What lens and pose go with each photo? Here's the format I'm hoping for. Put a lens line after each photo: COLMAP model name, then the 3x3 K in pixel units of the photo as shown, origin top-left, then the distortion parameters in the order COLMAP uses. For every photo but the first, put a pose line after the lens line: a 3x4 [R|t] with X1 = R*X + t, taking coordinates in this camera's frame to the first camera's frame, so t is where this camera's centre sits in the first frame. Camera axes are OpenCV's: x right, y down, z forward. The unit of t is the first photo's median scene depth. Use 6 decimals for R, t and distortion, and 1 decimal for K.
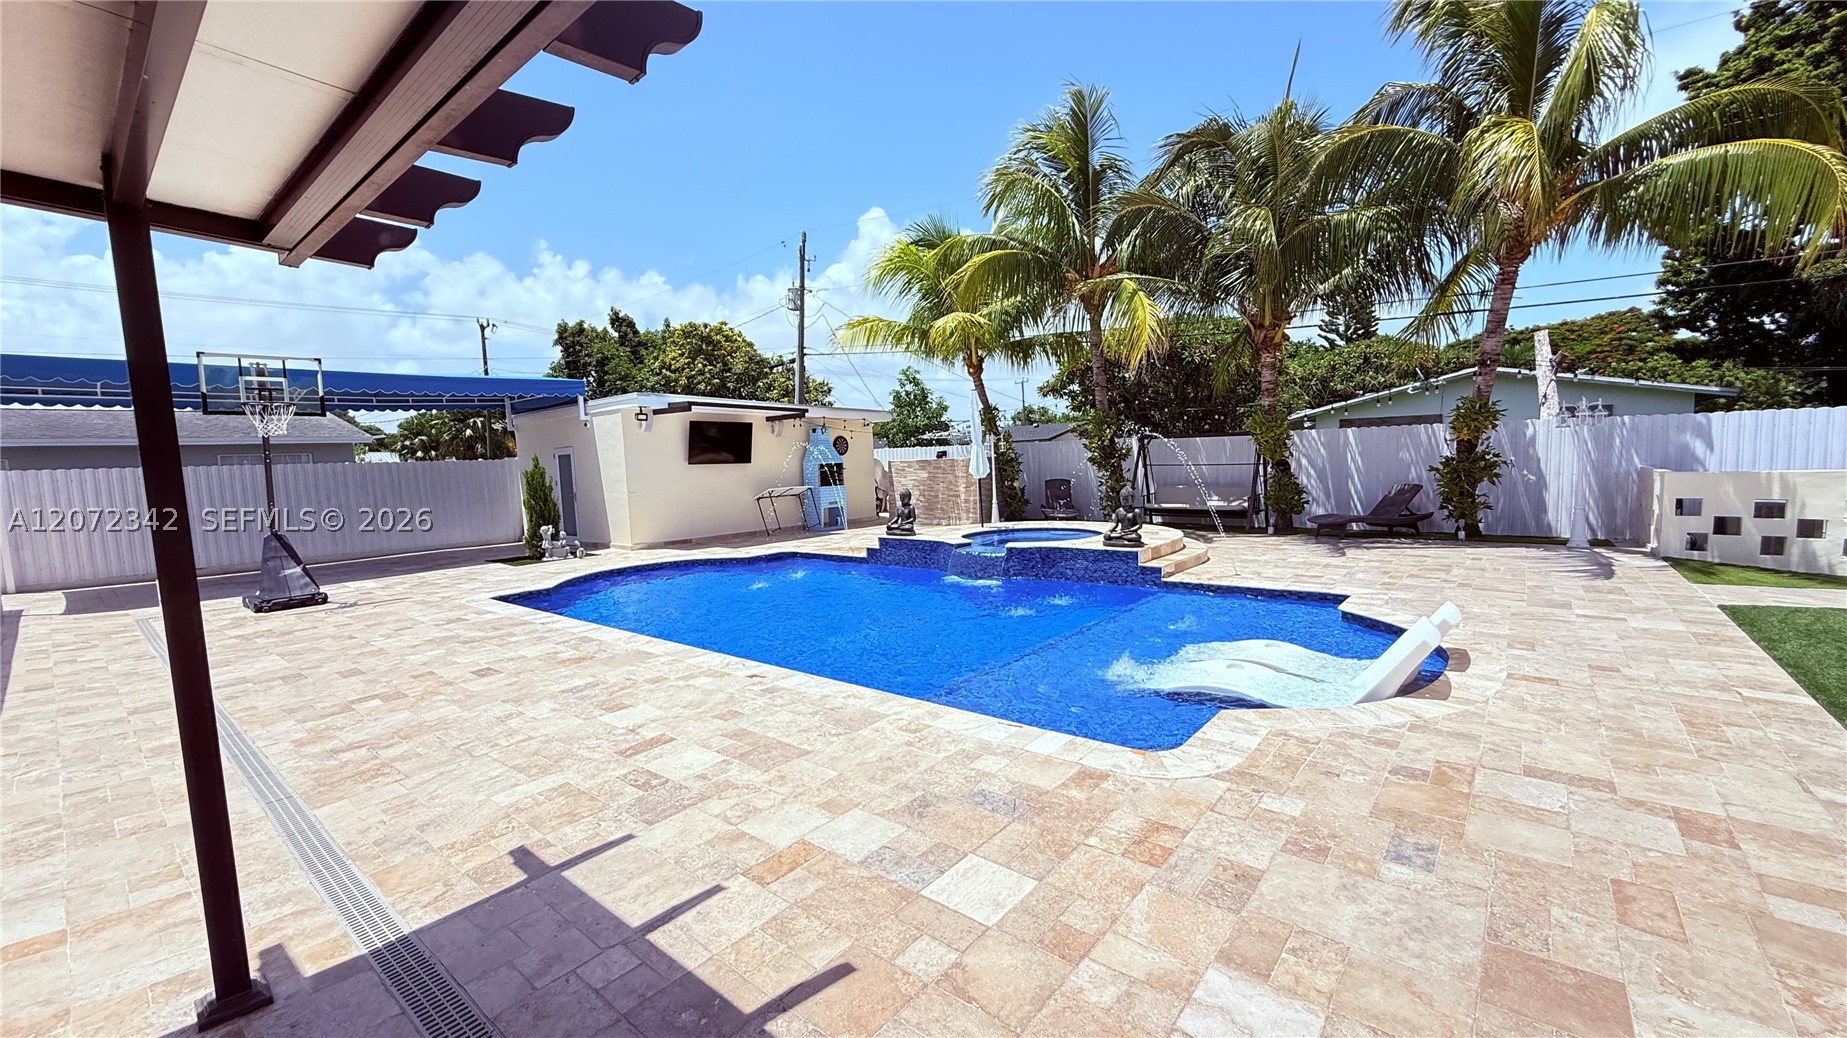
lens RADIAL K [[734.9, 0, 926.3], [0, 734.9, 524.0], [0, 0, 1]] dist [0.003679, 0.000039]
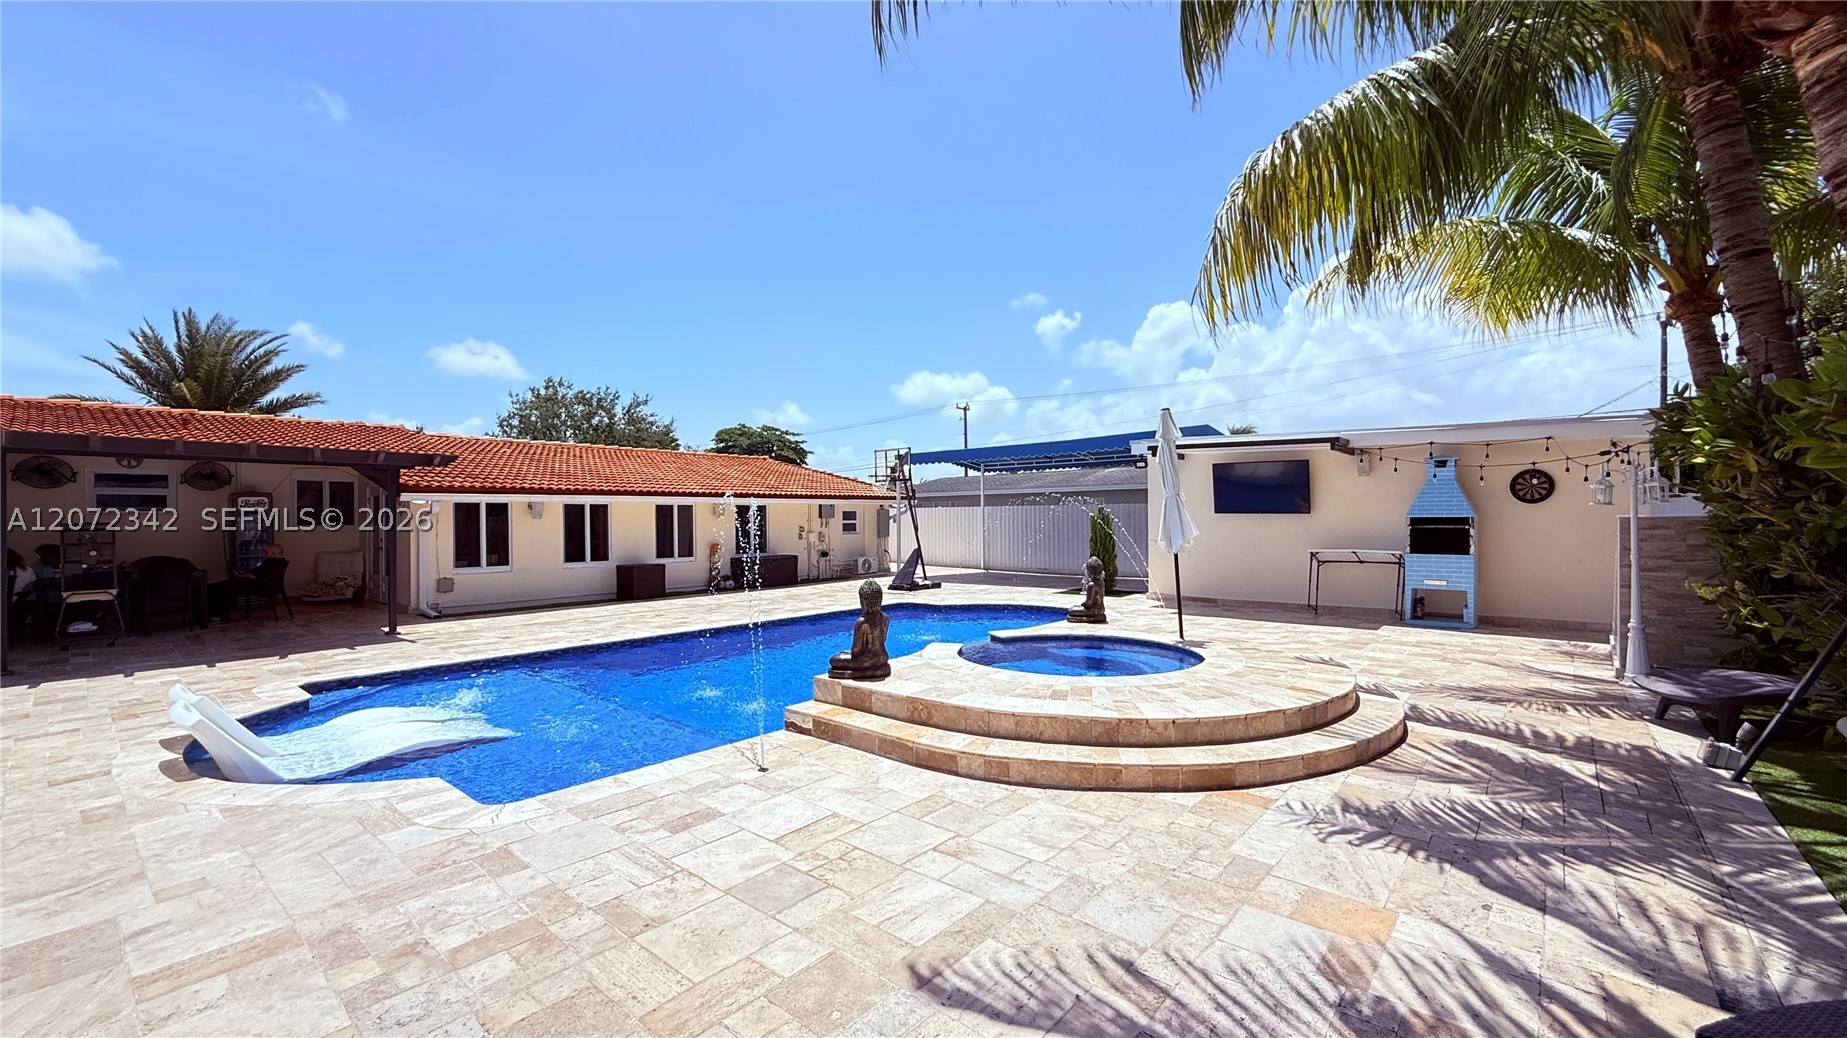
lens RADIAL K [[734.9, 0, 928.3], [0, 734.9, 520.9], [0, 0, 1]] dist [0.003679, 0.000039]
pose [[-0.015566, 0.042125, -0.998991, 1.765751], [-0.082937, 0.995615, 0.043275, -0.263962], [0.996433, 0.083527, -0.012004, 2.130576]]
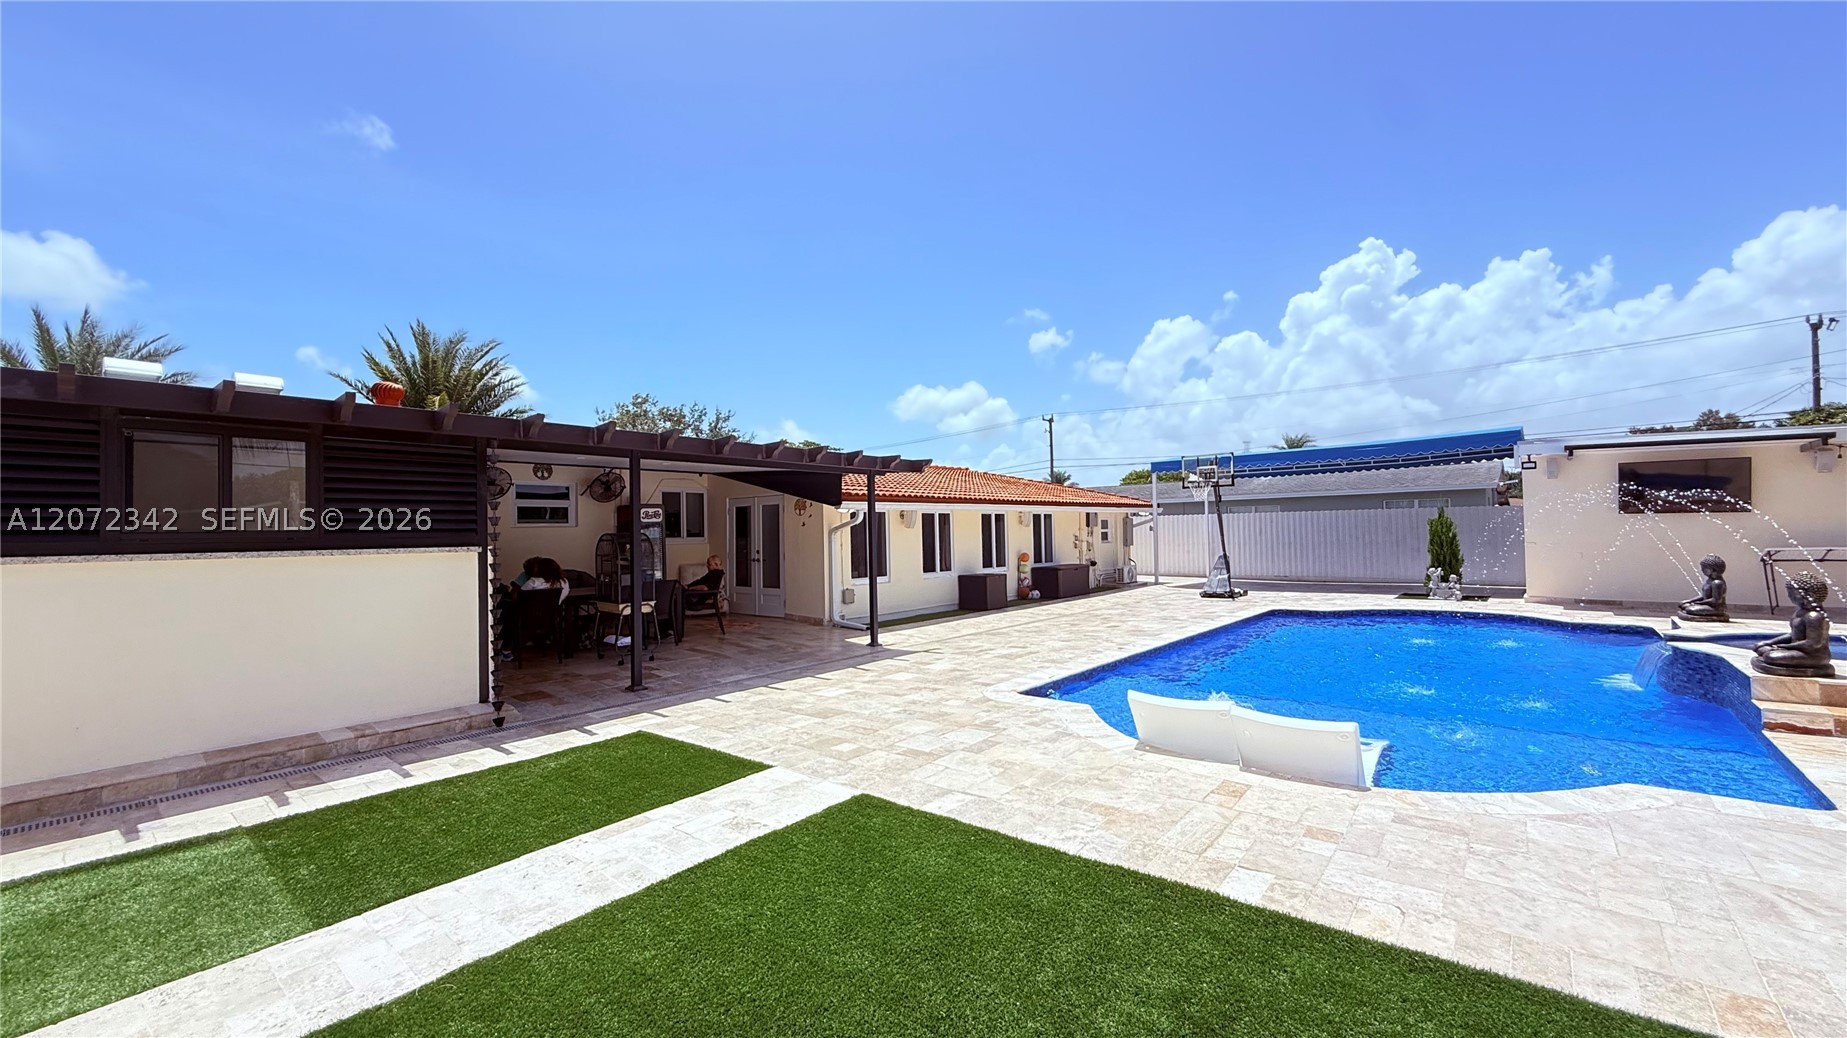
lens RADIAL K [[734.9, 0, 924.0], [0, 734.9, 507.9], [0, 0, 1]] dist [0.003679, 0.000039]
pose [[-0.003812, 0.003591, -0.999986, 1.725877], [-0.070816, 0.997482, 0.003852, -0.108910], [0.997482, 0.070830, -0.003548, 0.605495]]
